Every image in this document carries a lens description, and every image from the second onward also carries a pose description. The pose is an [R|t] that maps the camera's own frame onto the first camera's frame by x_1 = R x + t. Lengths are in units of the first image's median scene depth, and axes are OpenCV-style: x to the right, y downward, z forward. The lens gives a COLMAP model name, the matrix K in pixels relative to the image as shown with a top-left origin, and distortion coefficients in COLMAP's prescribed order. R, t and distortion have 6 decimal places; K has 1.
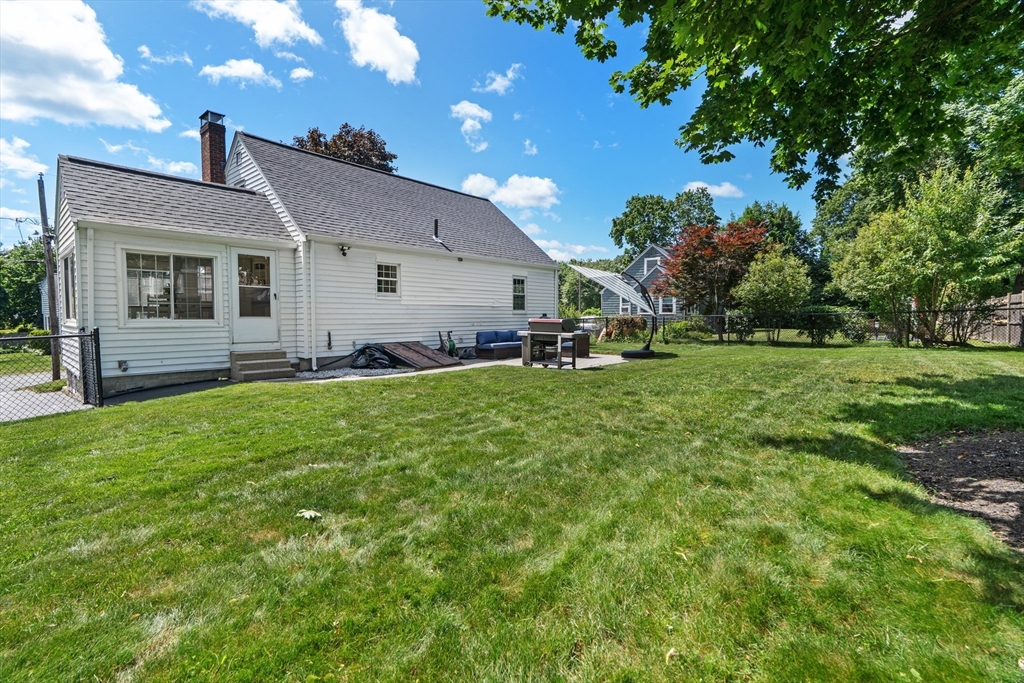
lens RADIAL K [[463.8, 0, 517.0], [0, 463.8, 349.3], [0, 0, 1]] dist [-0.007659, 0.003416]
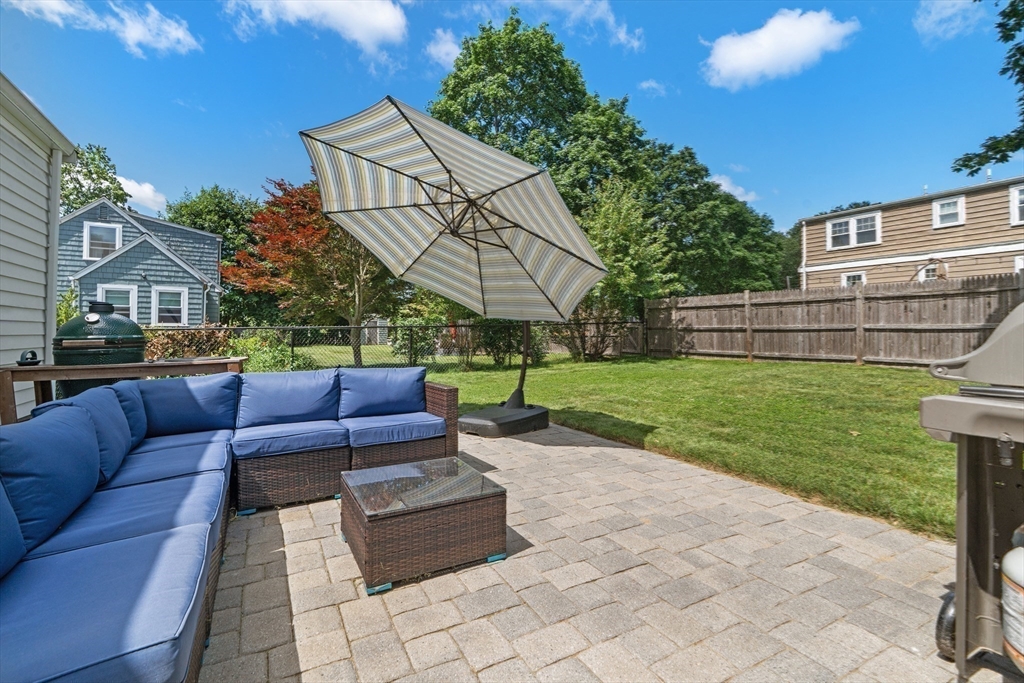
lens RADIAL K [[463.8, 0, 533.2], [0, 463.8, 324.7], [0, 0, 1]] dist [-0.007659, 0.003416]
pose [[0.345272, 0.020433, 0.938280, -0.106704], [0.067124, 0.996665, -0.046406, -0.053116], [-0.936099, 0.079004, 0.342749, 0.943263]]
